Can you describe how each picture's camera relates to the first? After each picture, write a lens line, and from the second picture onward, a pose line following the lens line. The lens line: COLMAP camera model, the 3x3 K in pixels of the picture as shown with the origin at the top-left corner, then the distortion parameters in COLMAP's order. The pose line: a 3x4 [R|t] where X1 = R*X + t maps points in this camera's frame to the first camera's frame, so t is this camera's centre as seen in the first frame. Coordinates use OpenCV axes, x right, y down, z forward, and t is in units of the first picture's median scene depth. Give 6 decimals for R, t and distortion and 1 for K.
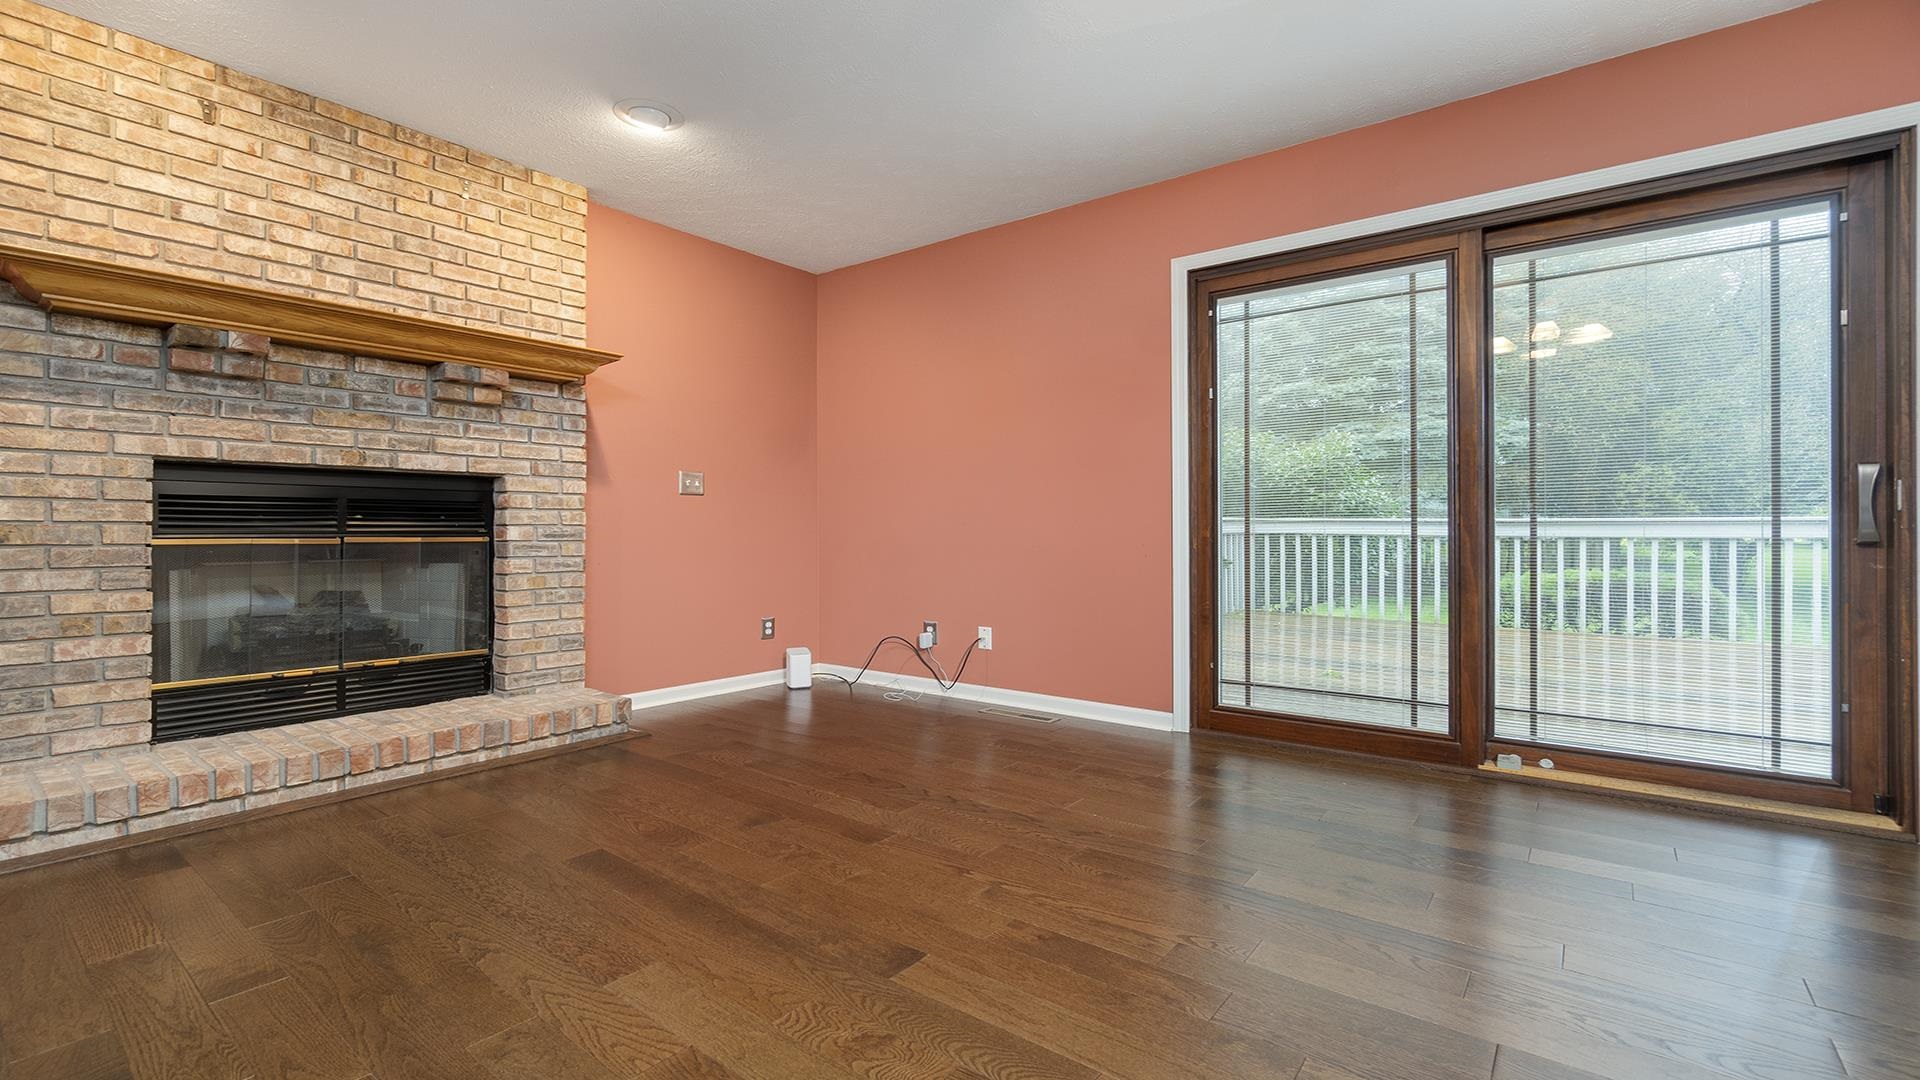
lens RADIAL K [[845.1, 0, 955.2], [0, 845.1, 524.2], [0, 0, 1]] dist [-0.002831, 0.000390]
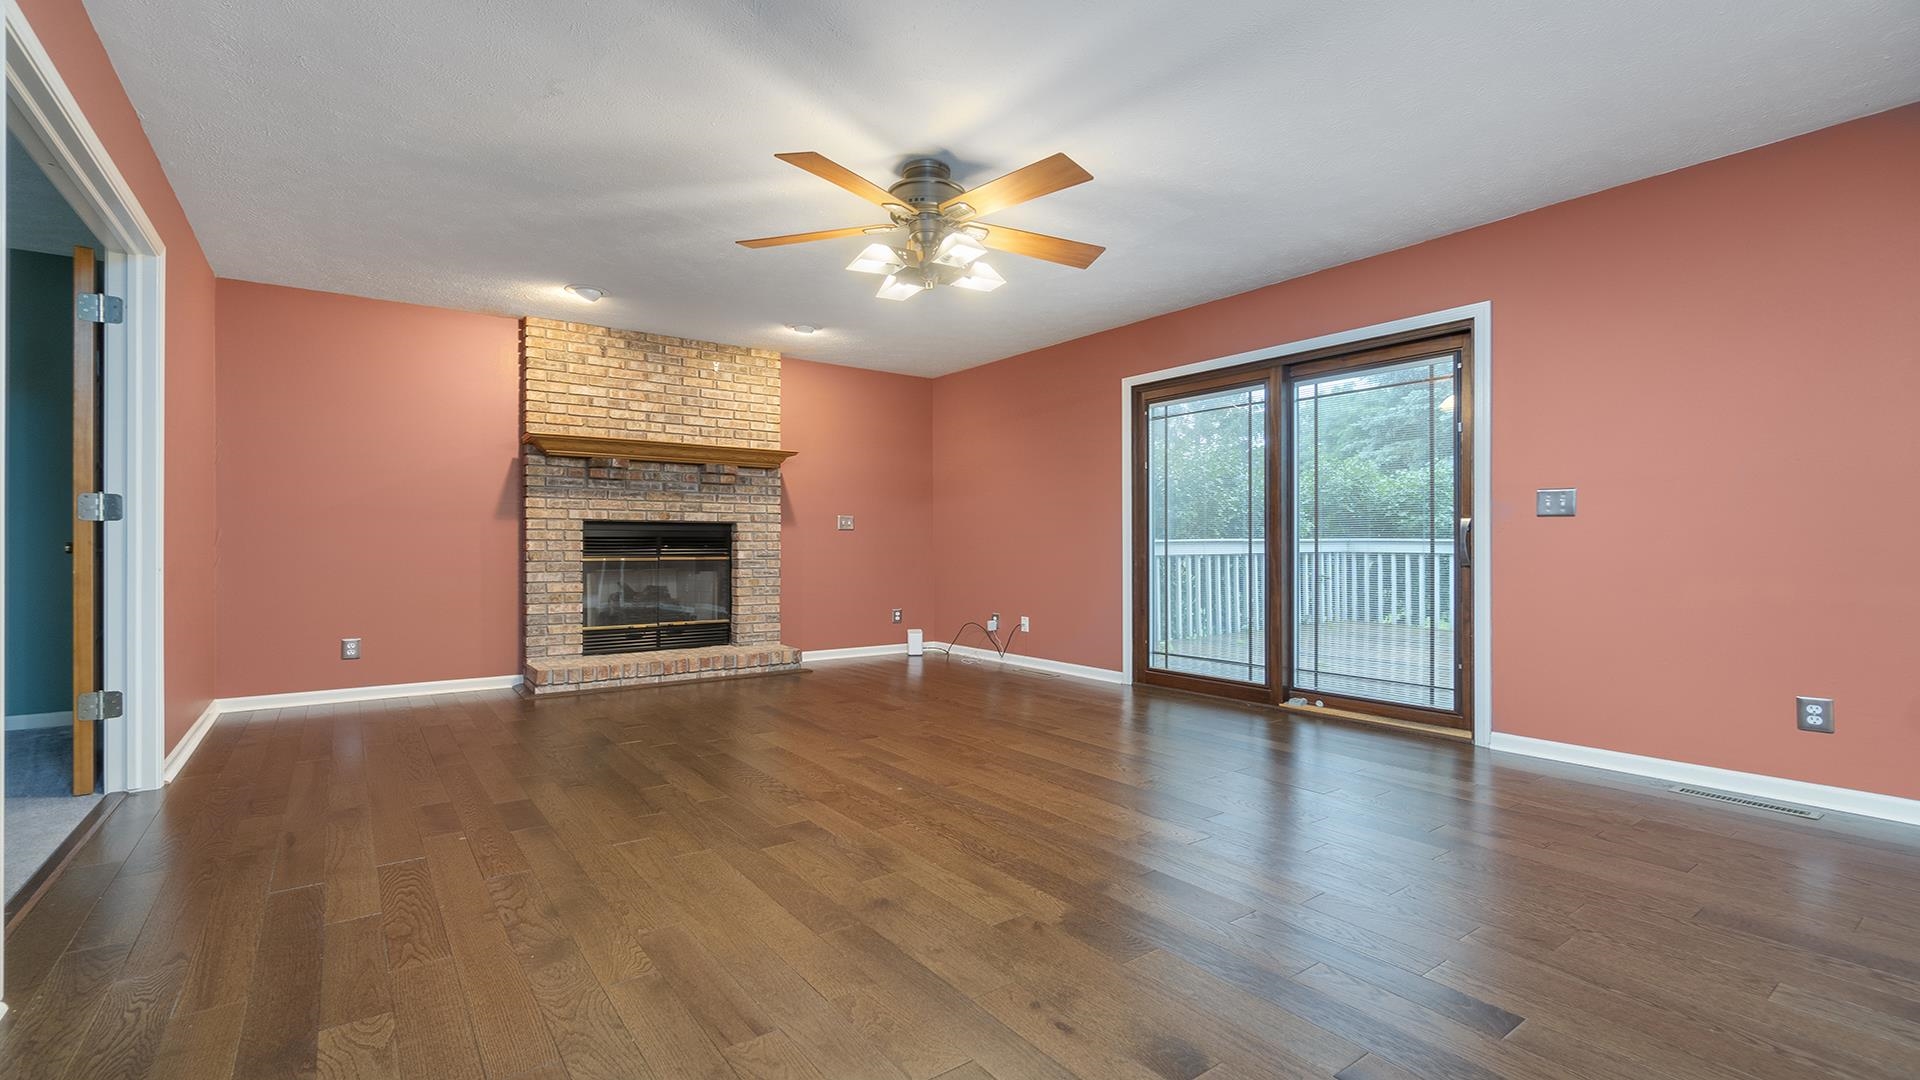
lens RADIAL K [[859.8, 0, 956.4], [0, 859.8, 538.9], [0, 0, 1]] dist [-0.000519, 0.000002]
pose [[0.961358, -0.001964, -0.275293, 0.462408], [0.002166, 0.999998, 0.000428, -0.025534], [0.275291, -0.001008, 0.961360, -0.693539]]
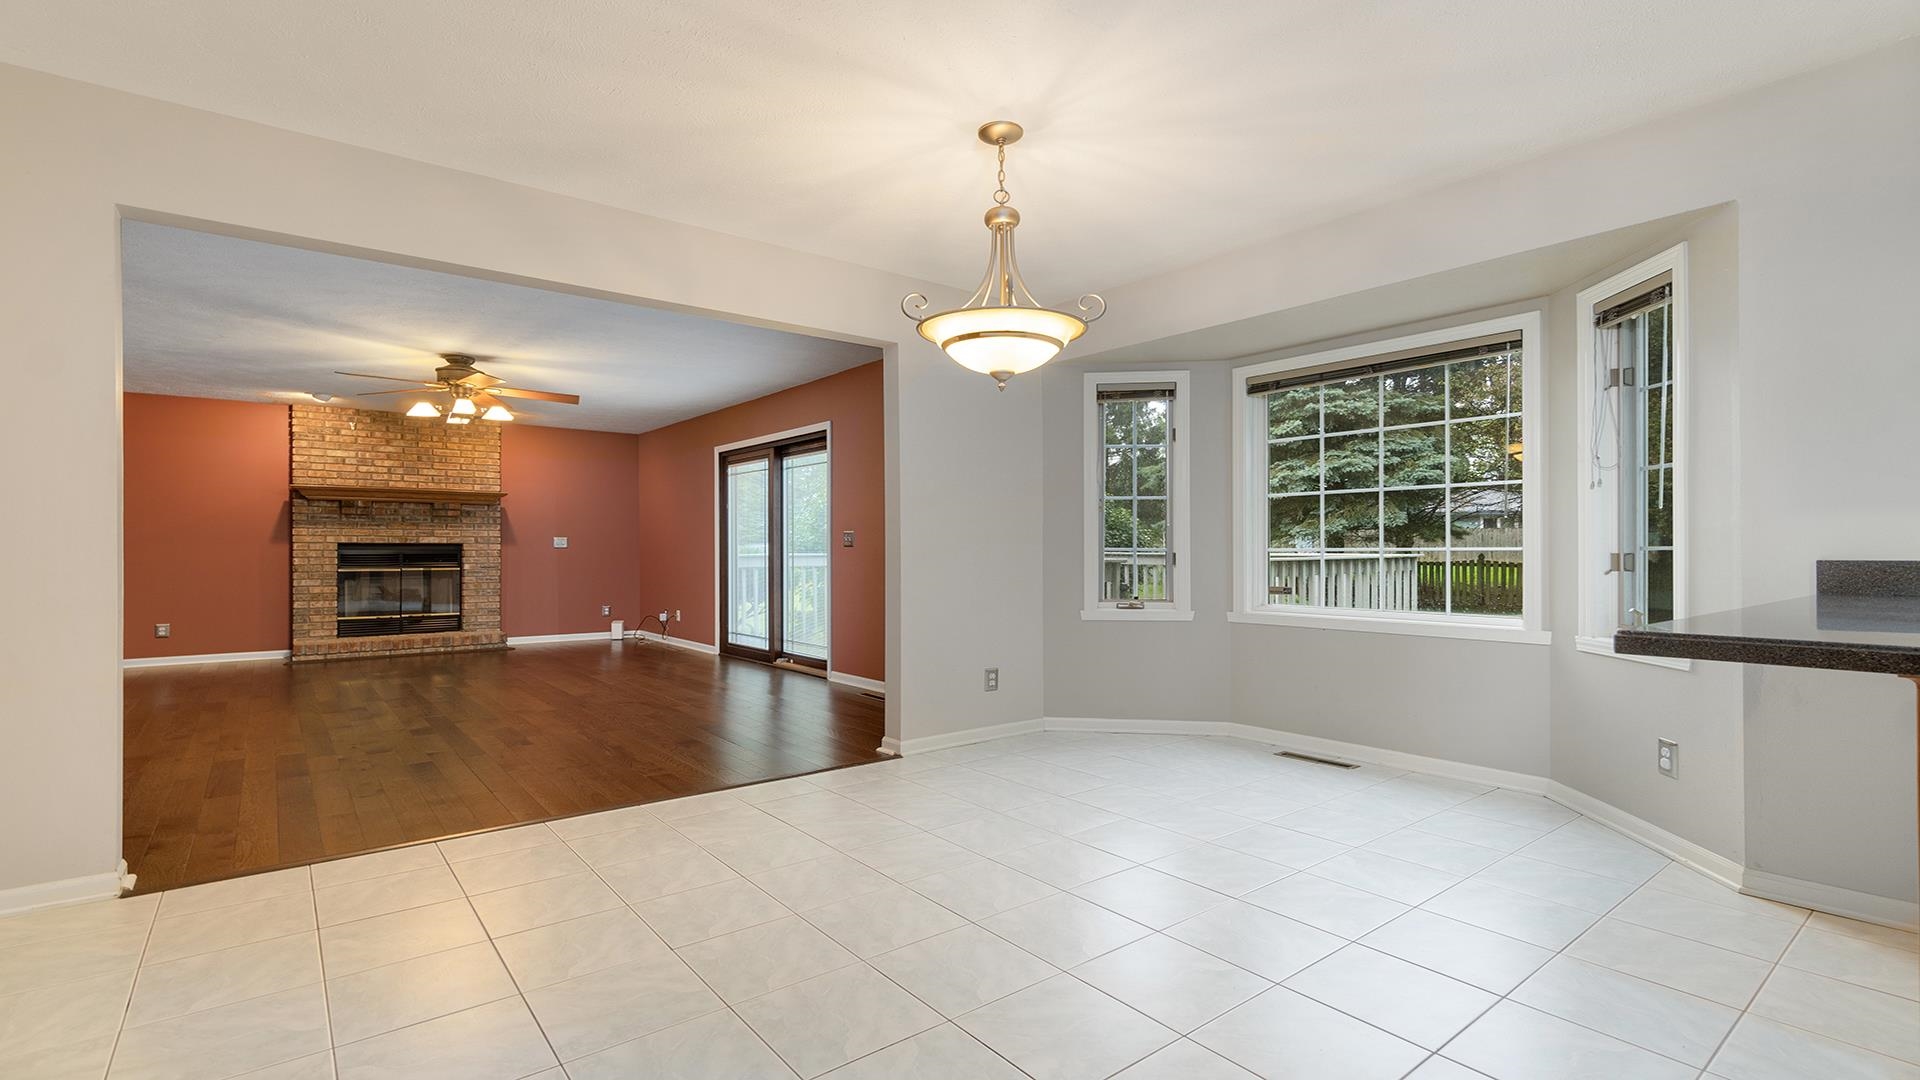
lens RADIAL K [[889.7, 0, 960.6], [0, 889.7, 546.4], [0, 0, 1]] dist [0.001894, 0.000271]
pose [[0.971781, -0.001321, -0.235880, 1.703126], [0.002322, 0.999989, 0.003966, -0.063299], [0.235872, -0.004402, 0.971774, -1.362667]]
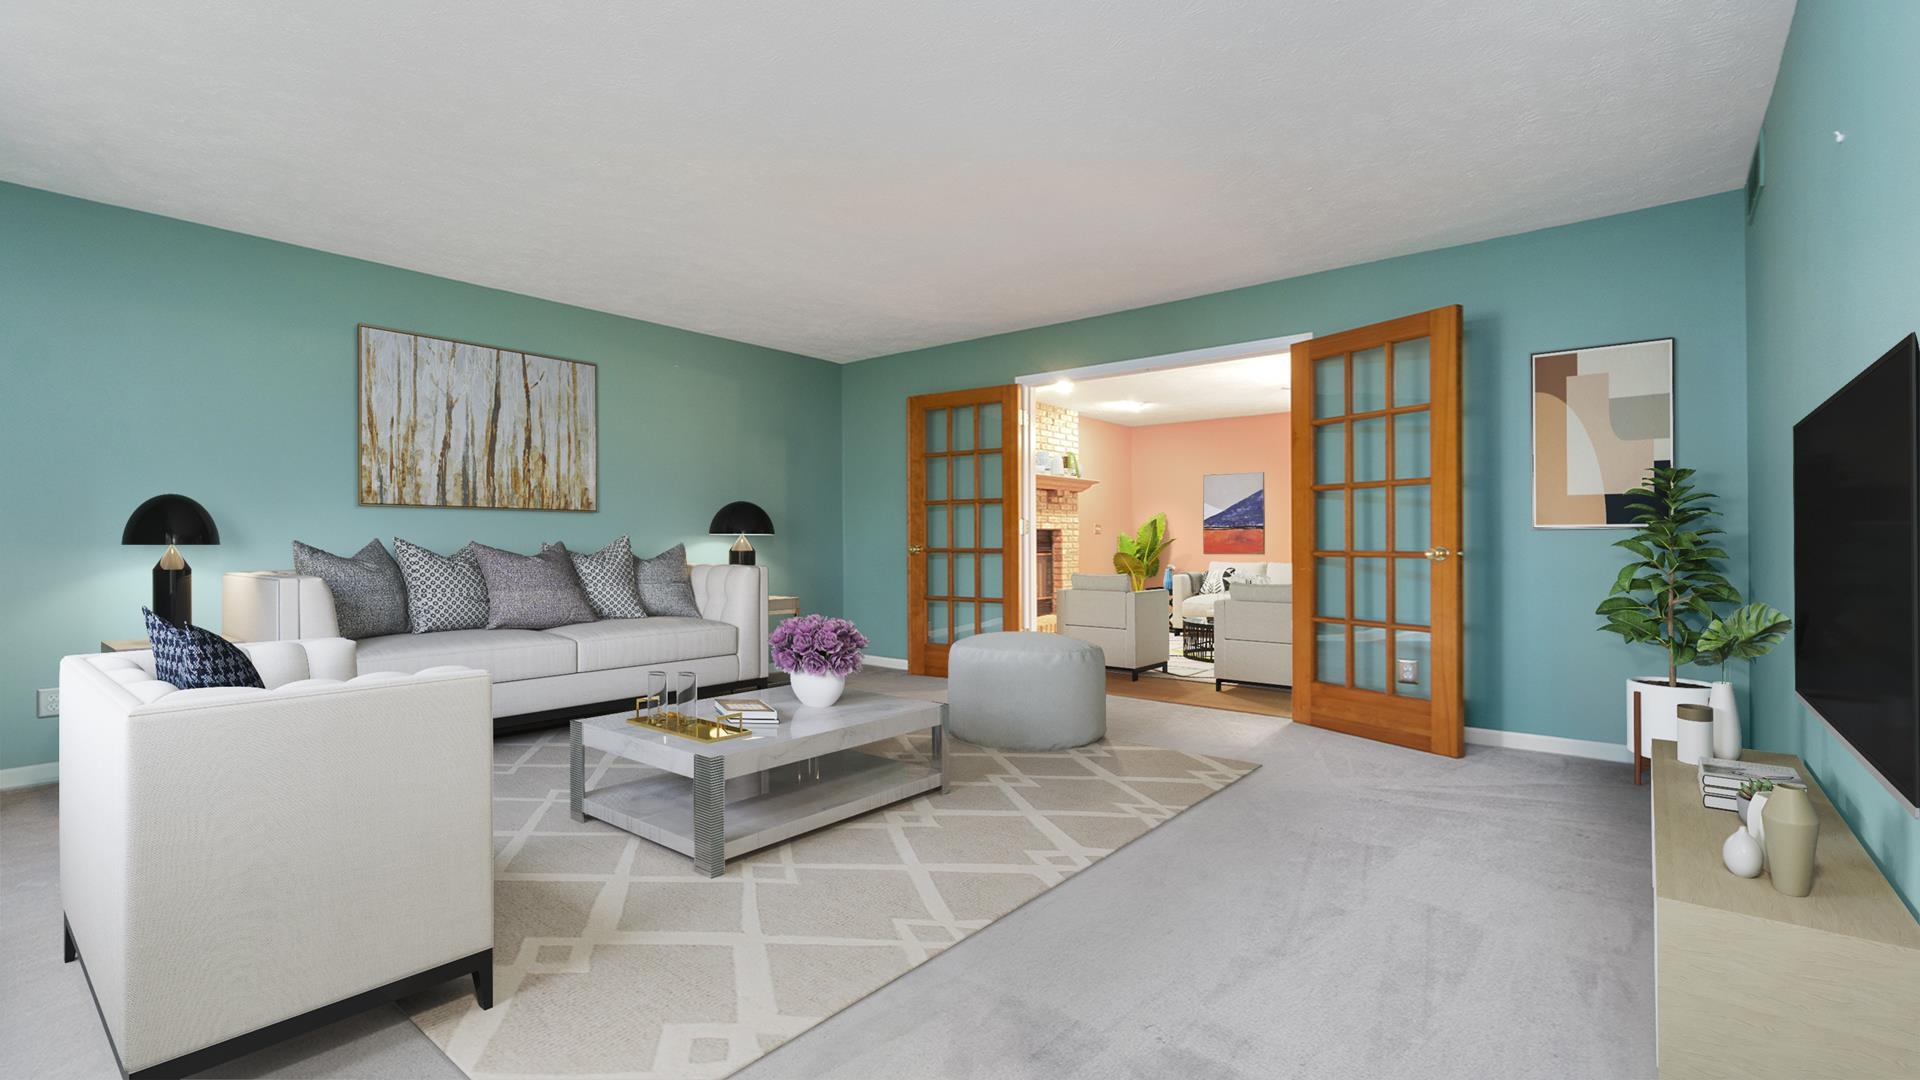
lens RADIAL K [[859.8, 0, 956.4], [0, 859.8, 538.9], [0, 0, 1]] dist [-0.000519, 0.000002]
pose [[0.999829, -0.002992, -0.018230, -0.902012], [0.003060, 0.999988, 0.003710, -0.044359], [0.018218, -0.003766, 0.999827, -1.838377]]
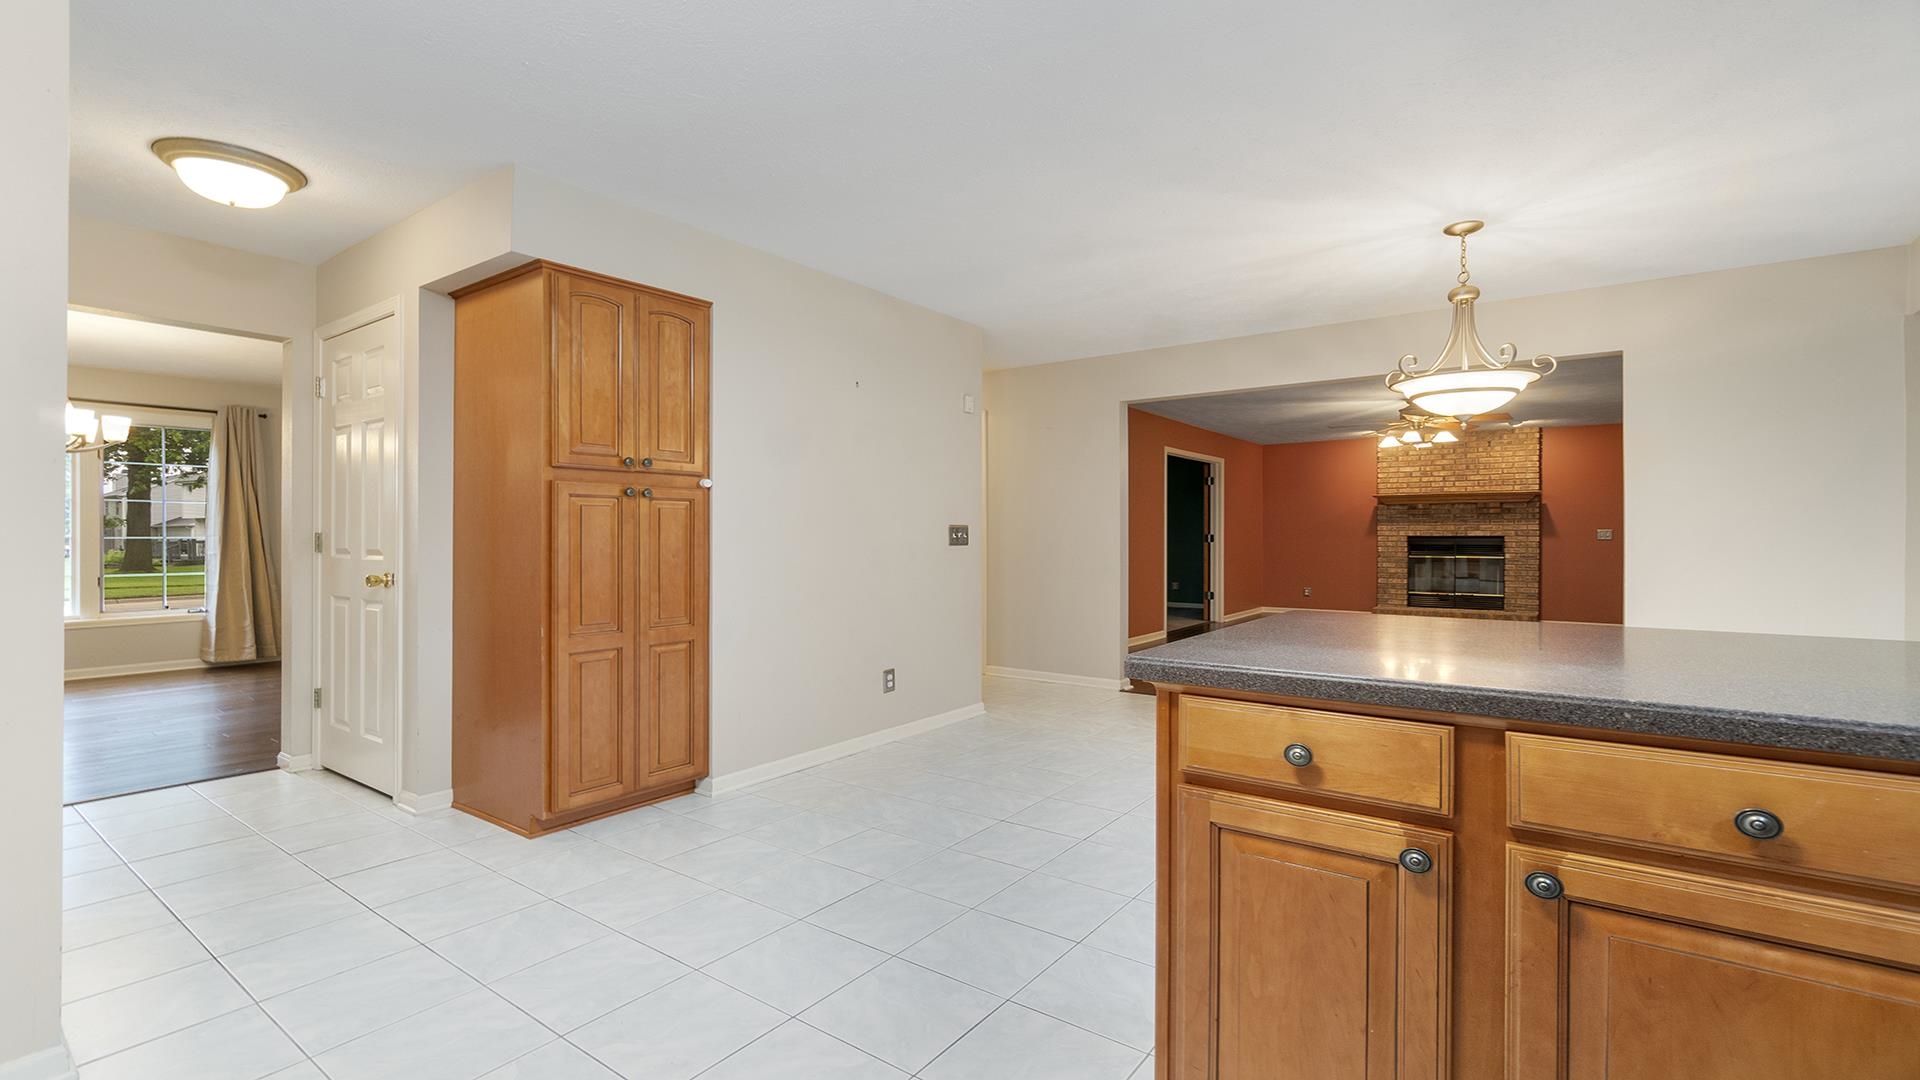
lens RADIAL K [[859.8, 0, 956.4], [0, 859.8, 538.9], [0, 0, 1]] dist [-0.000519, 0.000002]
pose [[0.016661, 0.012100, -0.999788, 2.714955], [0.014522, 0.999818, 0.012343, -0.126554], [0.999756, -0.014724, 0.016482, -1.073206]]
